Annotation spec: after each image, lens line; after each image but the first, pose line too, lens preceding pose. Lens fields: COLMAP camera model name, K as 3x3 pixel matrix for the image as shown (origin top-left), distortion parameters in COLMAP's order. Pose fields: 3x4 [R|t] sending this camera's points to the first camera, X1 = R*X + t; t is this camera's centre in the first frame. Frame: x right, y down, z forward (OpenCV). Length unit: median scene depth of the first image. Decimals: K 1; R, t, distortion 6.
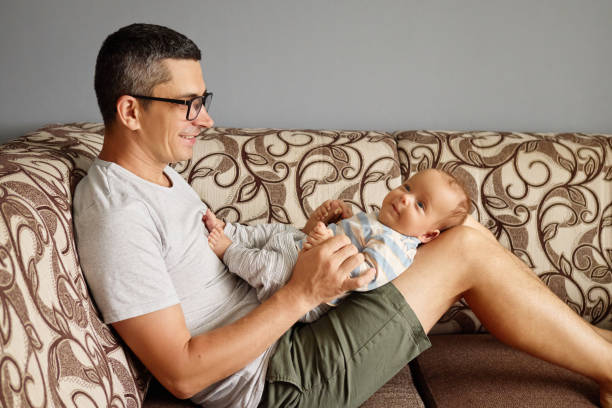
lens RADIAL K [[780.8, 0, 306.0], [0, 780.8, 204.0], [0, 0, 1]] dist [-0.093279, -0.036422]
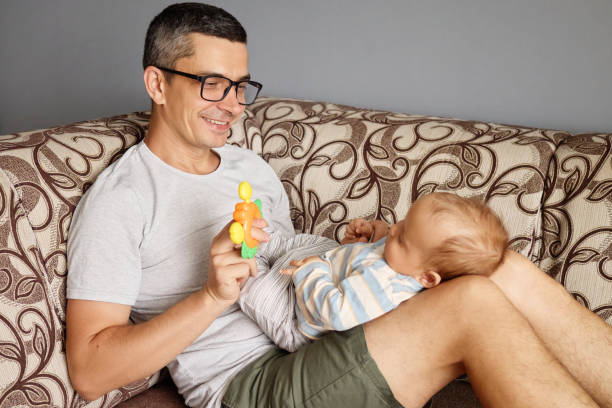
lens RADIAL K [[780.8, 0, 306.0], [0, 780.8, 204.0], [0, 0, 1]] dist [-0.093279, -0.036422]
pose [[0.812852, 0.135751, -0.566431, 0.379989], [-0.107566, 0.990721, 0.083076, -0.064453], [0.572452, -0.006600, 0.819911, 0.241978]]
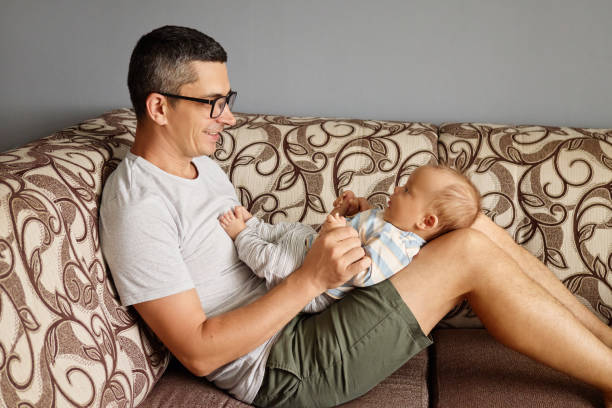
lens RADIAL K [[780.8, 0, 306.0], [0, 780.8, 204.0], [0, 0, 1]] dist [-0.093279, -0.036422]
pose [[0.984522, 0.042456, -0.170040, 0.130589], [-0.034147, 0.998089, 0.051498, -0.039013], [0.171902, -0.044894, 0.984091, -0.024603]]
